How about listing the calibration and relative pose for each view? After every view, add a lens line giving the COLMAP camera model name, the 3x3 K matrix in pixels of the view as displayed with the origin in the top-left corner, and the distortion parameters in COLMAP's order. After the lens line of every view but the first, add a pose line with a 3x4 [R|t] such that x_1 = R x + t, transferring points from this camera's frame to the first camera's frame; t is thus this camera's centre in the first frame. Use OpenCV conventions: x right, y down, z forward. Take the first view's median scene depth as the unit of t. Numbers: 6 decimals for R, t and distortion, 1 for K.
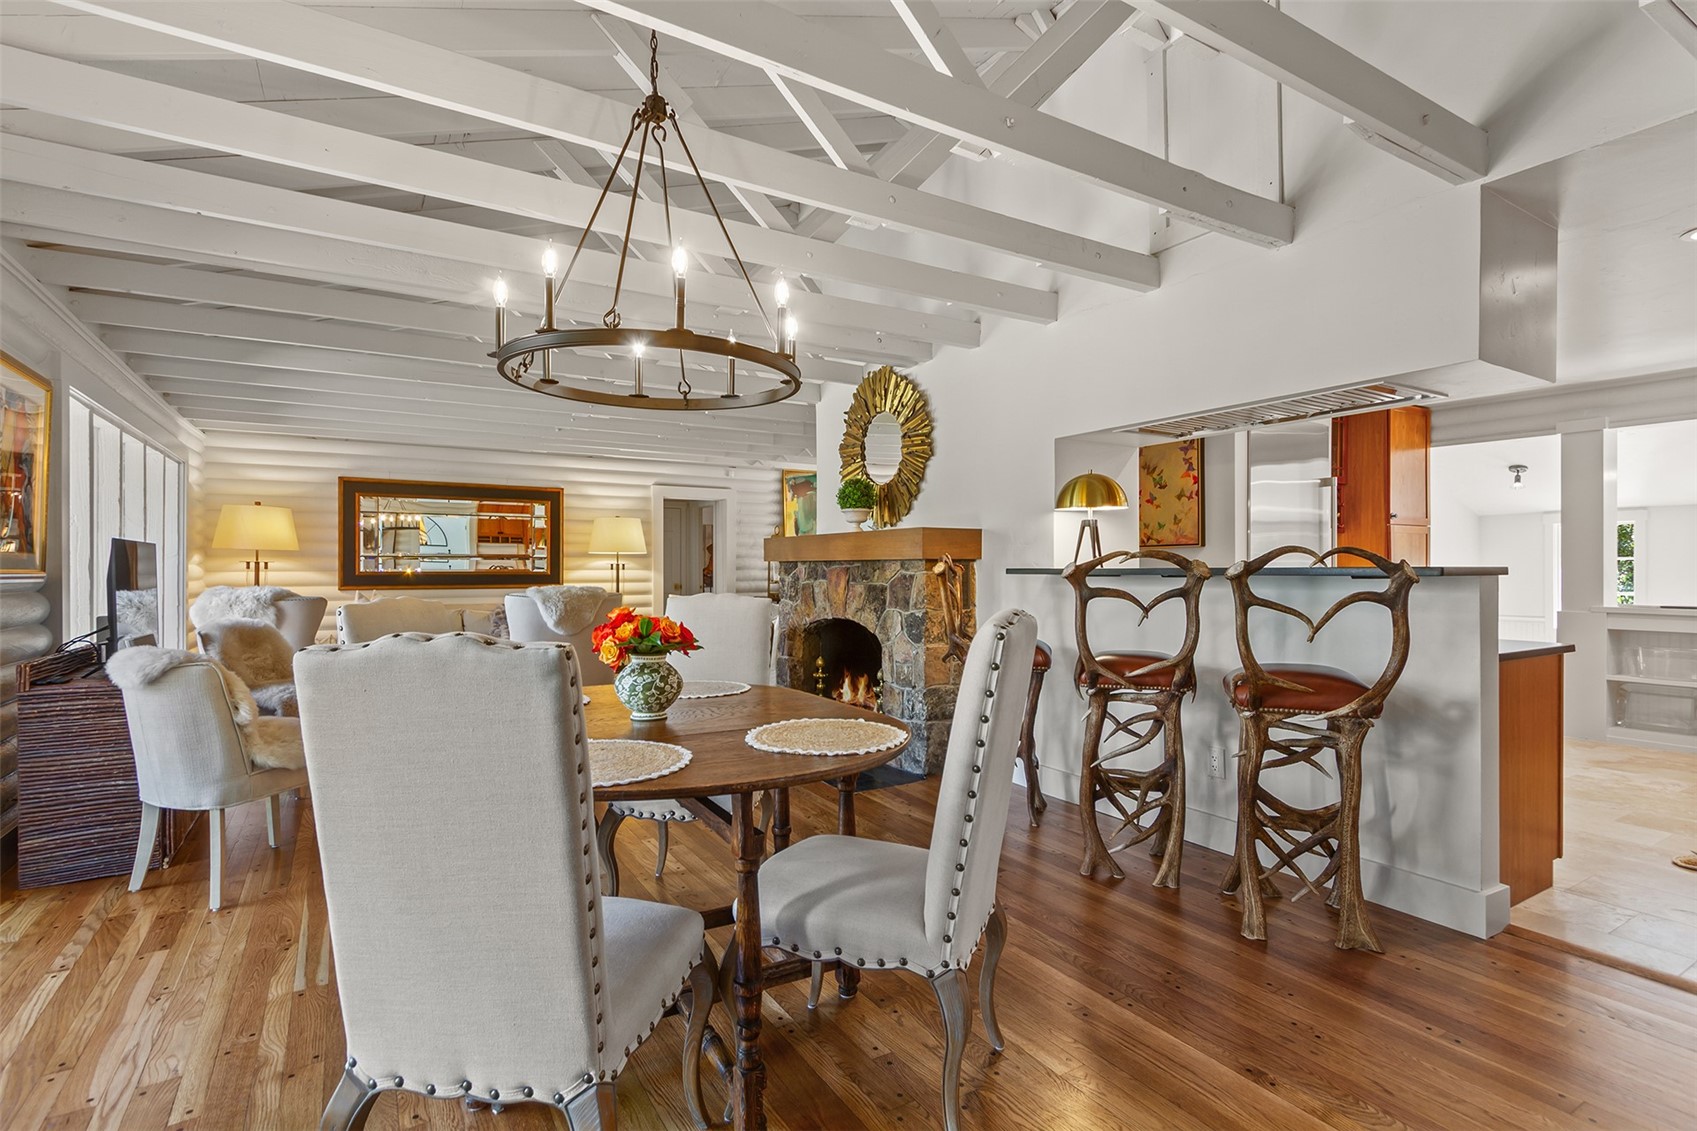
lens RADIAL K [[808.1, 0, 839.9], [0, 808.1, 566.2], [0, 0, 1]] dist [0.006967, -0.002656]
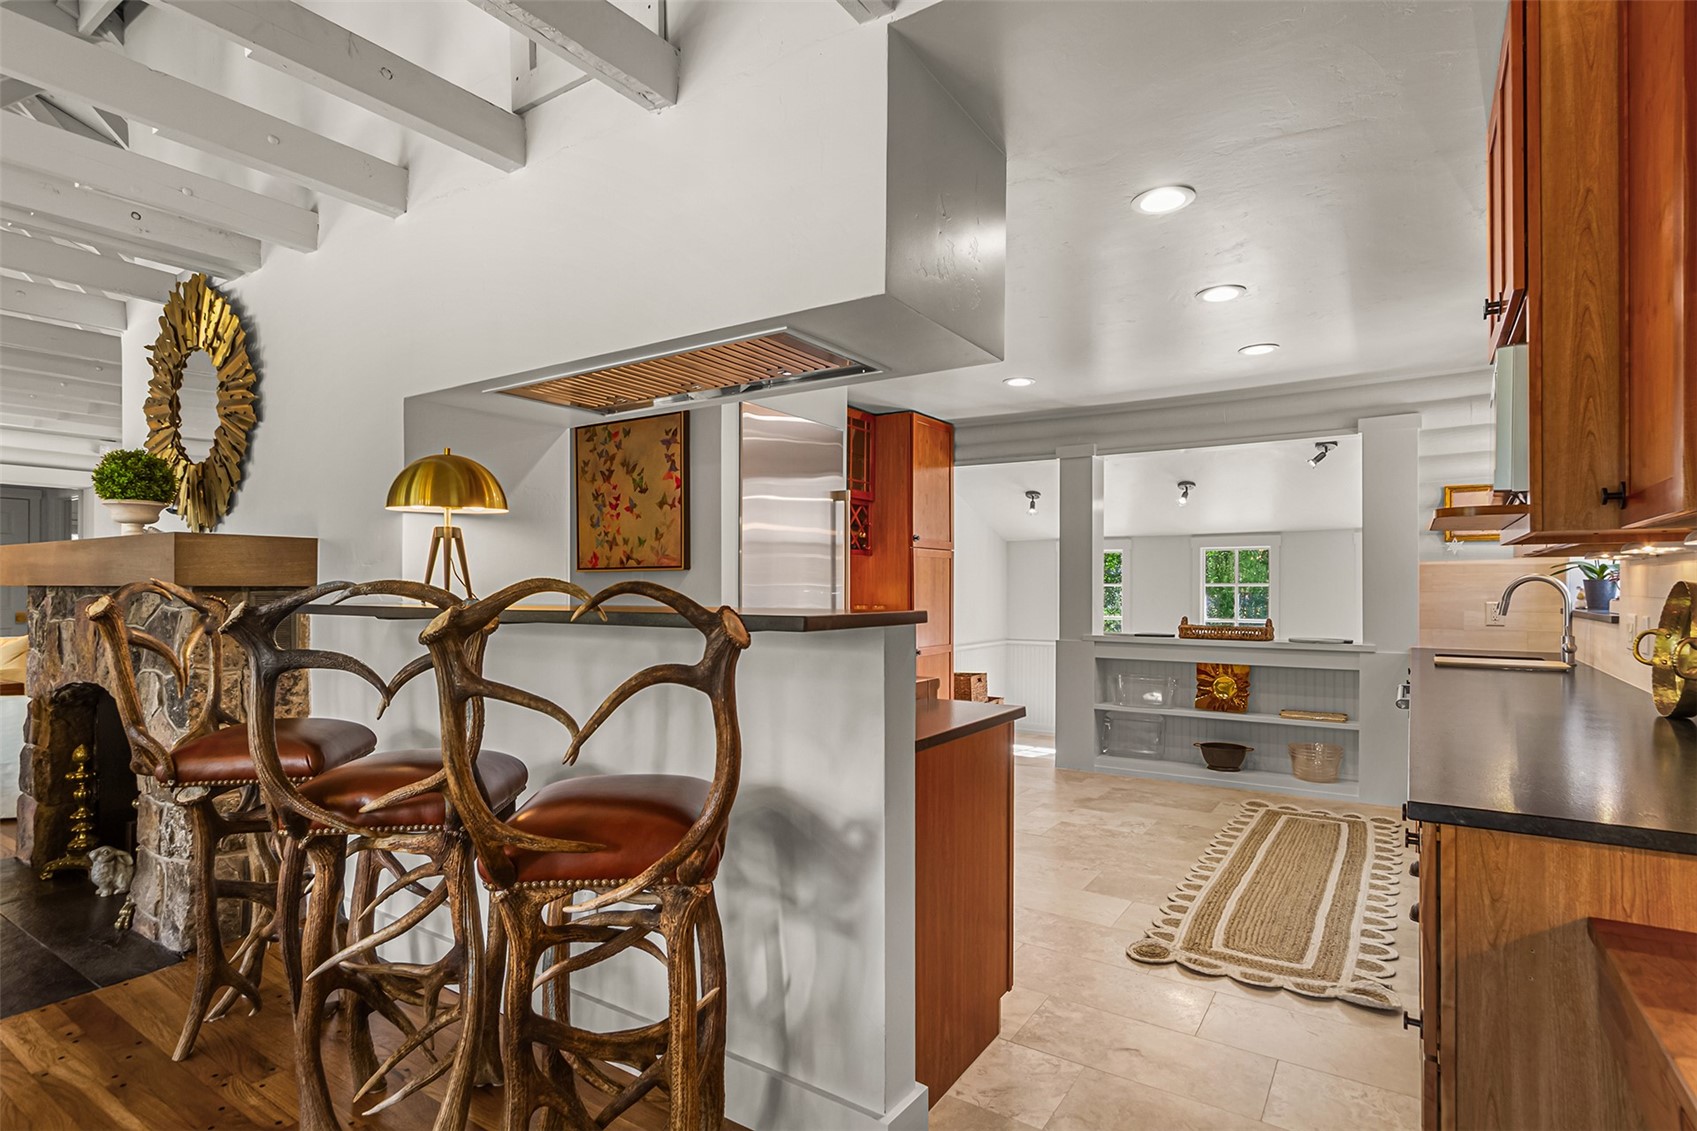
lens RADIAL K [[872.0, 0, 836.7], [0, 872.0, 578.7], [0, 0, 1]] dist [0.004805, -0.001583]
pose [[0.903037, 0.007797, 0.429491, 0.227773], [-0.004369, 0.999950, -0.008967, -0.009303], [-0.429540, 0.006221, 0.903026, 0.193727]]
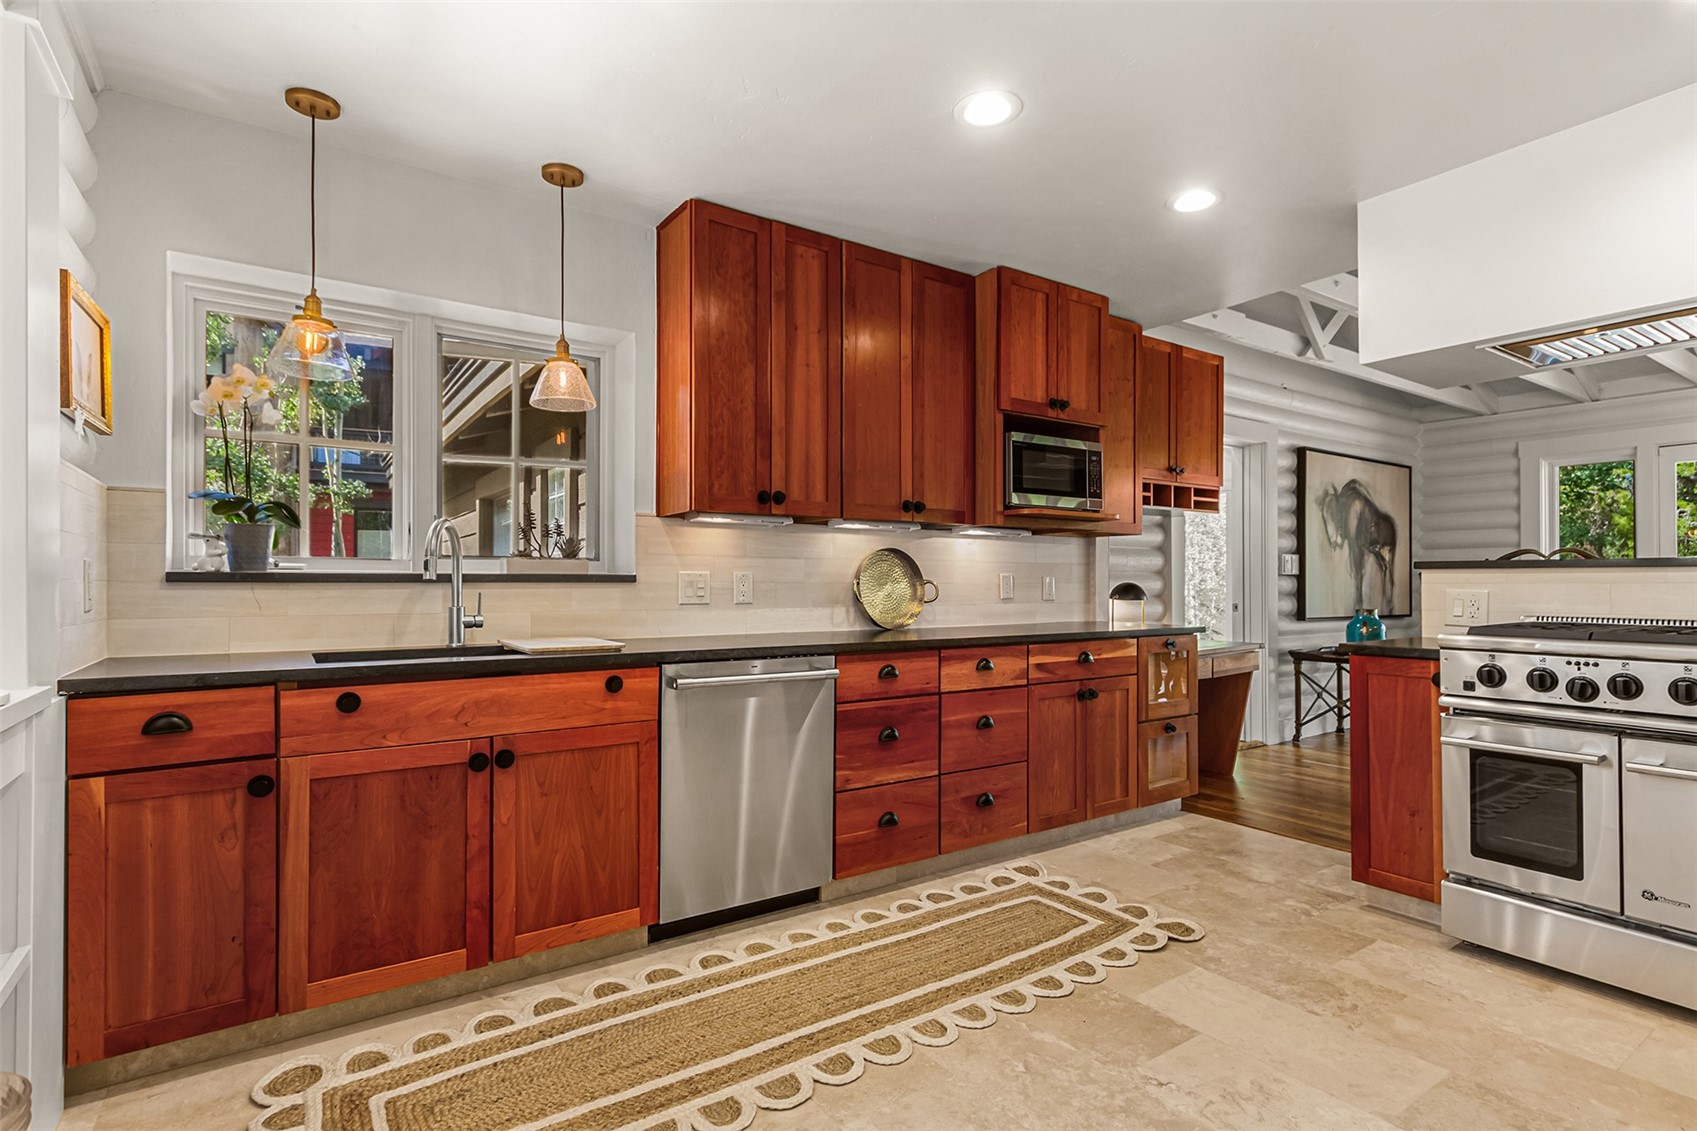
lens RADIAL K [[808.1, 0, 837.7], [0, 808.1, 580.0], [0, 0, 1]] dist [0.006967, -0.002656]
pose [[-0.998895, 0.008011, -0.046302, 0.841578], [0.008303, 0.999947, -0.006116, 0.013587], [0.046251, -0.006494, -0.998909, 1.044456]]
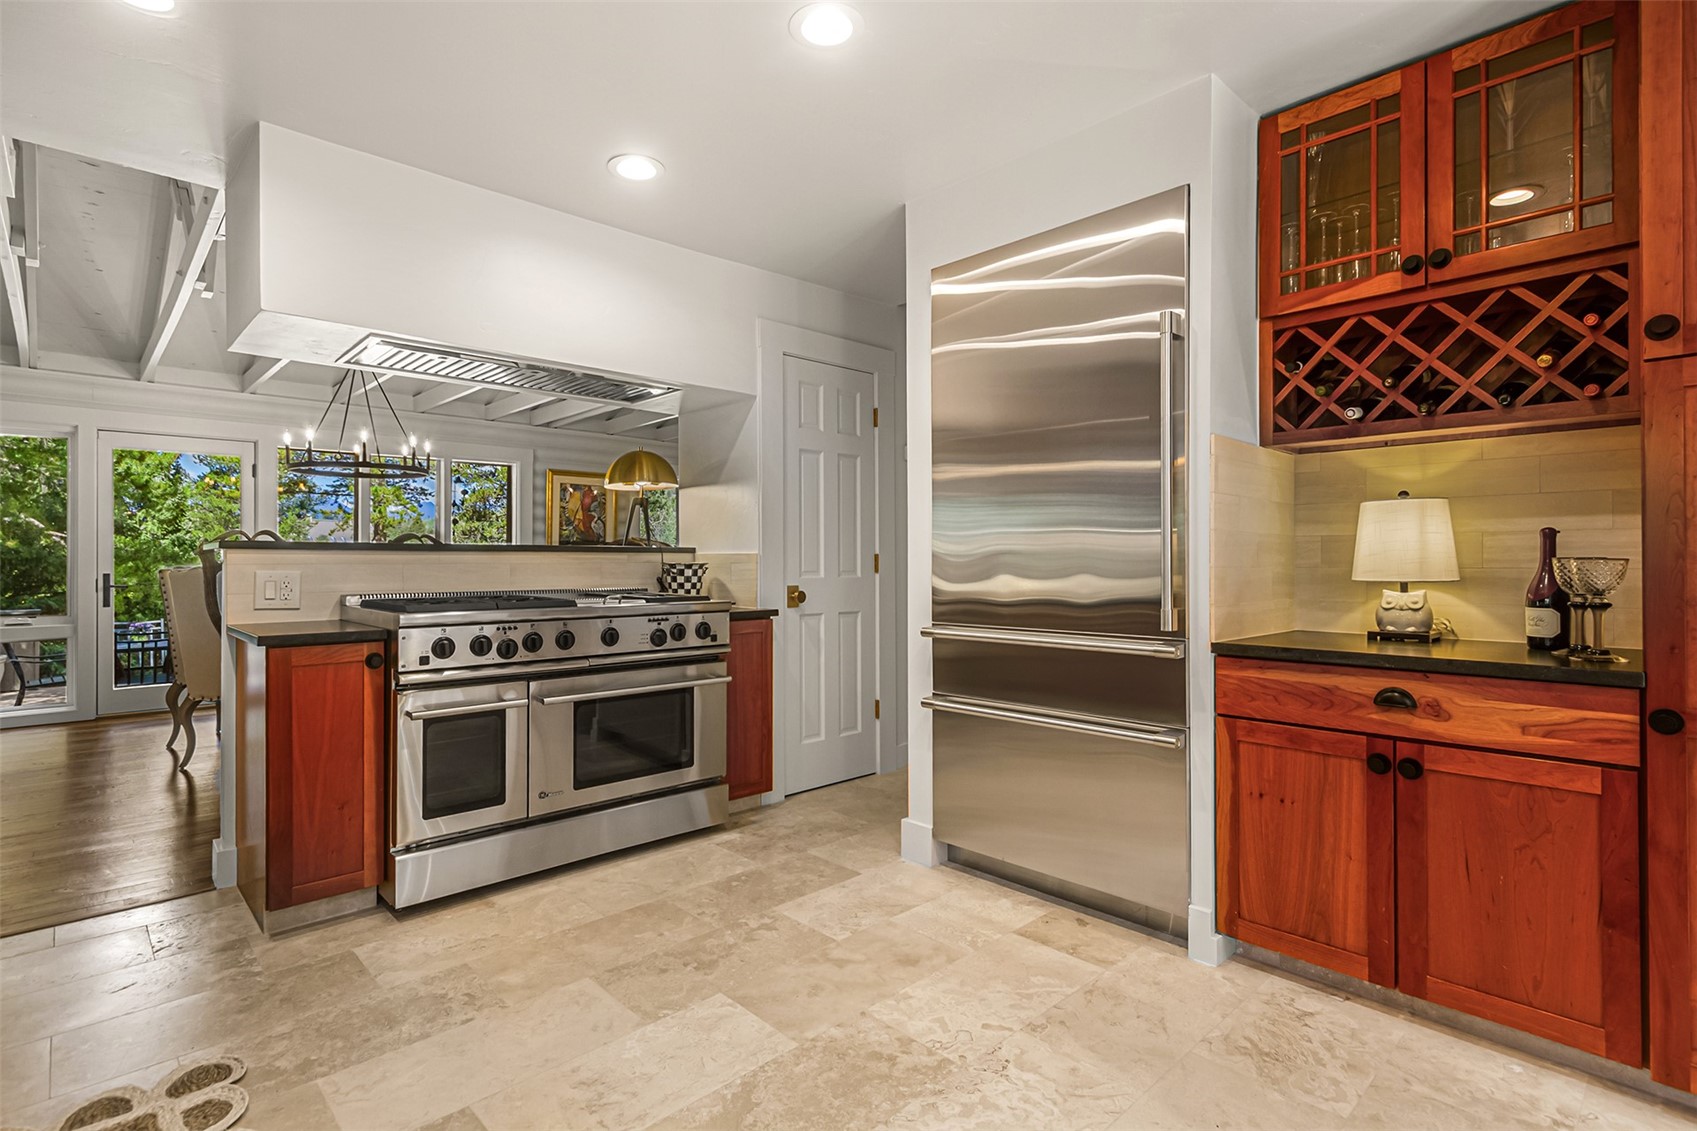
lens RADIAL K [[808.1, 0, 846.4], [0, 808.1, 561.3], [0, 0, 1]] dist [0.006967, -0.002656]
pose [[0.203271, 0.000927, -0.979122, 0.979676], [0.003941, 0.999991, 0.001765, 0.014339], [0.979115, -0.004218, 0.203266, 0.775026]]
